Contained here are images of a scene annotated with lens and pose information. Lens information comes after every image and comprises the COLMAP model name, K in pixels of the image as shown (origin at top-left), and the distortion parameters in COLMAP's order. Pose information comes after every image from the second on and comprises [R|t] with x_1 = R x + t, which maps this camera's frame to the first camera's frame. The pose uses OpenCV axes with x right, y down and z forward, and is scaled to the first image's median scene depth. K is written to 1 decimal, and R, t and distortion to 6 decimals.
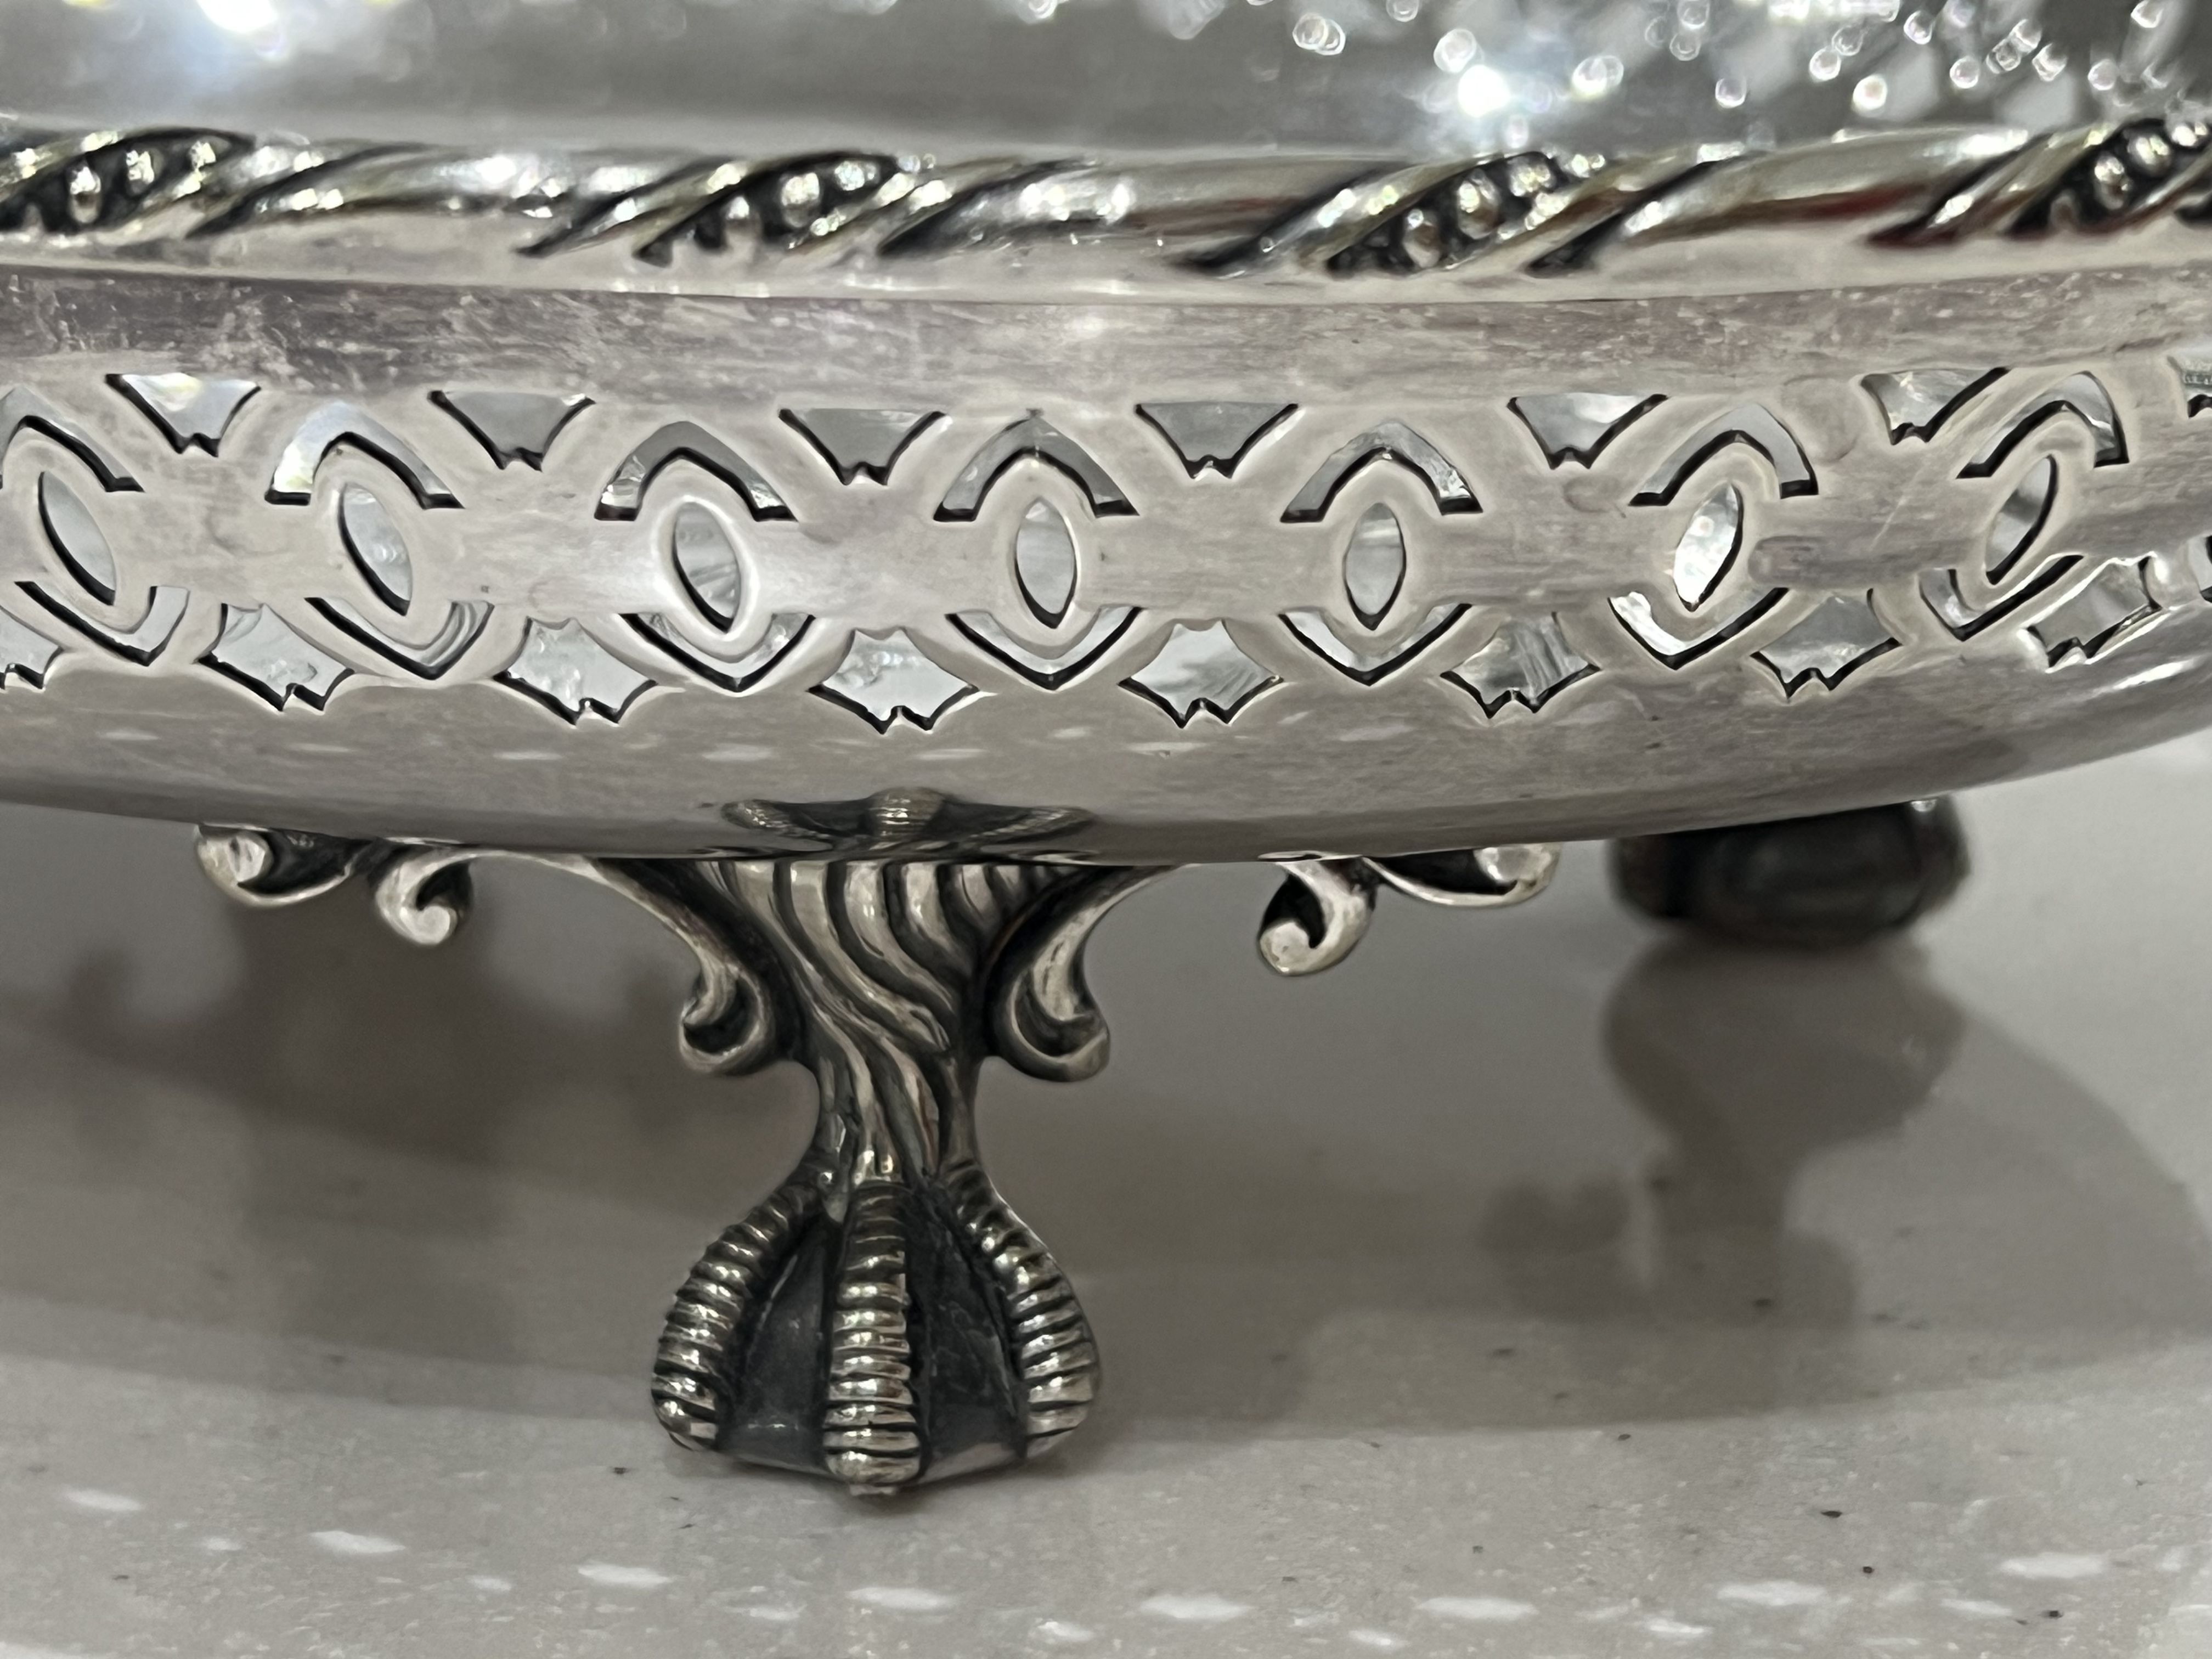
lens RADIAL K [[5063.0, 0, 1106.4], [0, 5063.0, 830.0], [0, 0, 1]] dist [0.300246, 0.000000]
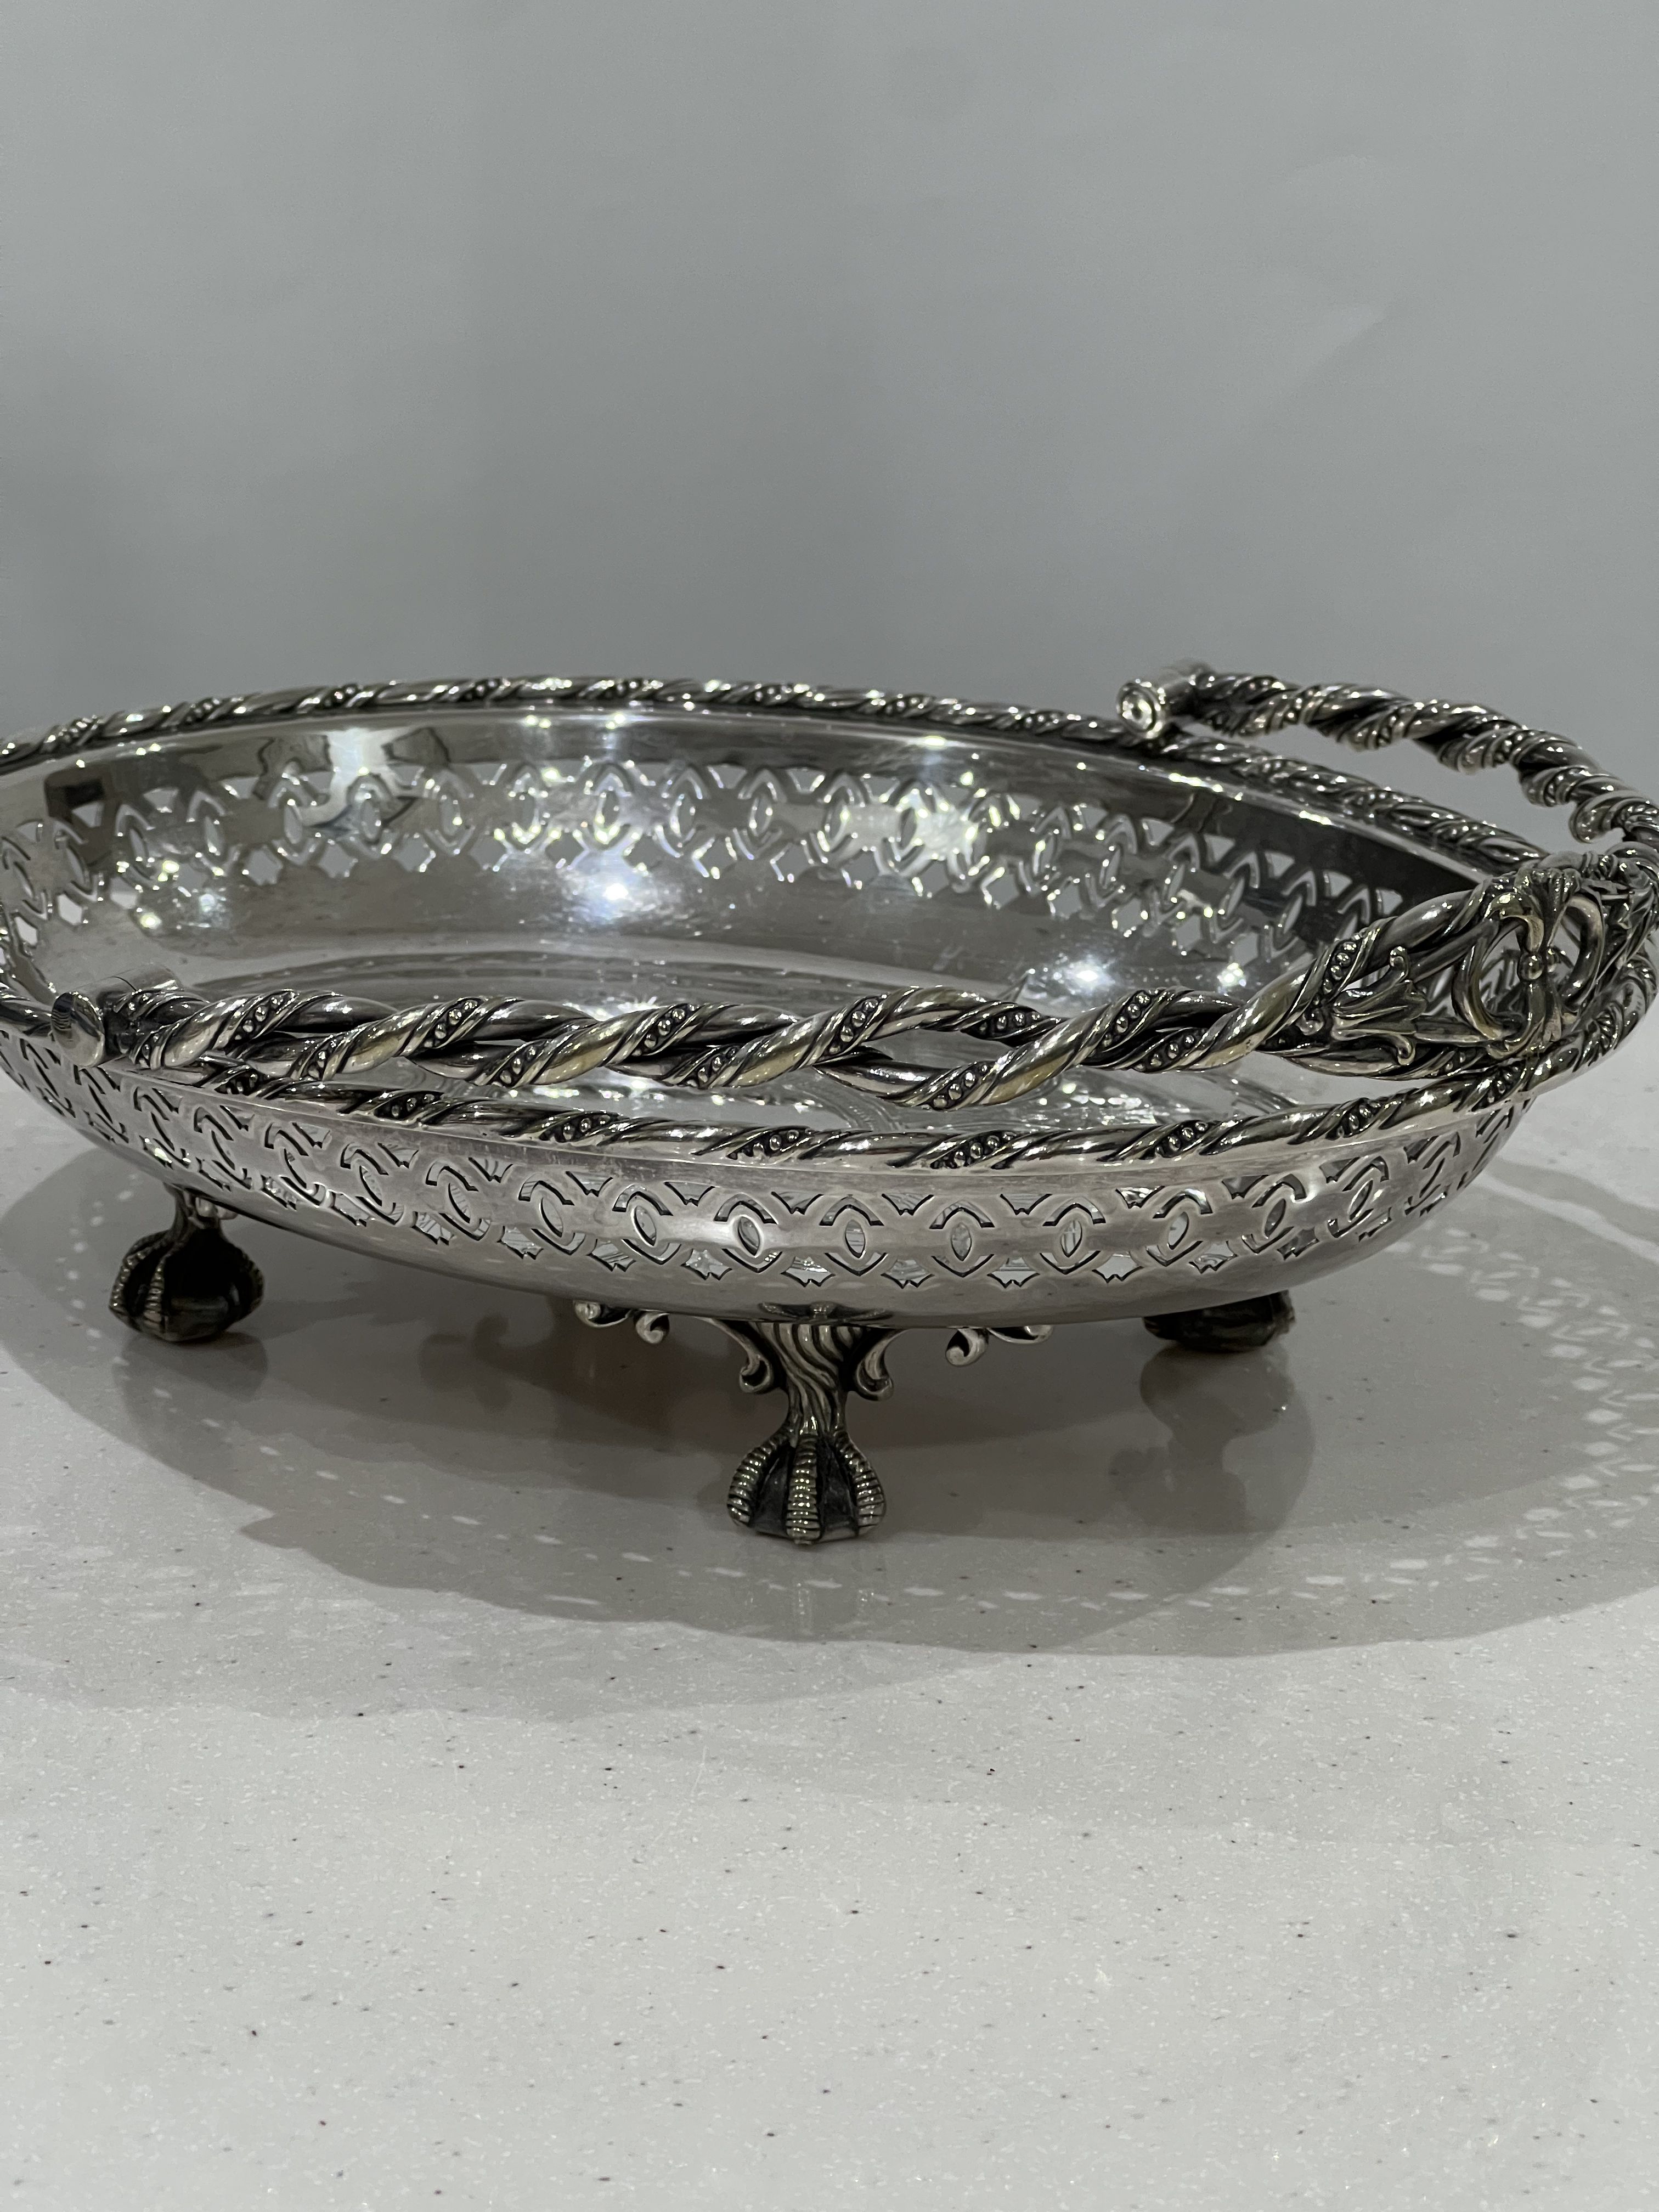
lens RADIAL K [[5063.0, 0, 824.6], [0, 5063.0, 1104.7], [0, 0, 1]] dist [0.300246, 0.000000]
pose [[0.995776, 0.031813, -0.086127, 0.204027], [-0.031667, 0.999494, 0.003056, -0.124528], [0.086181, -0.000316, 0.996279, -1.838311]]
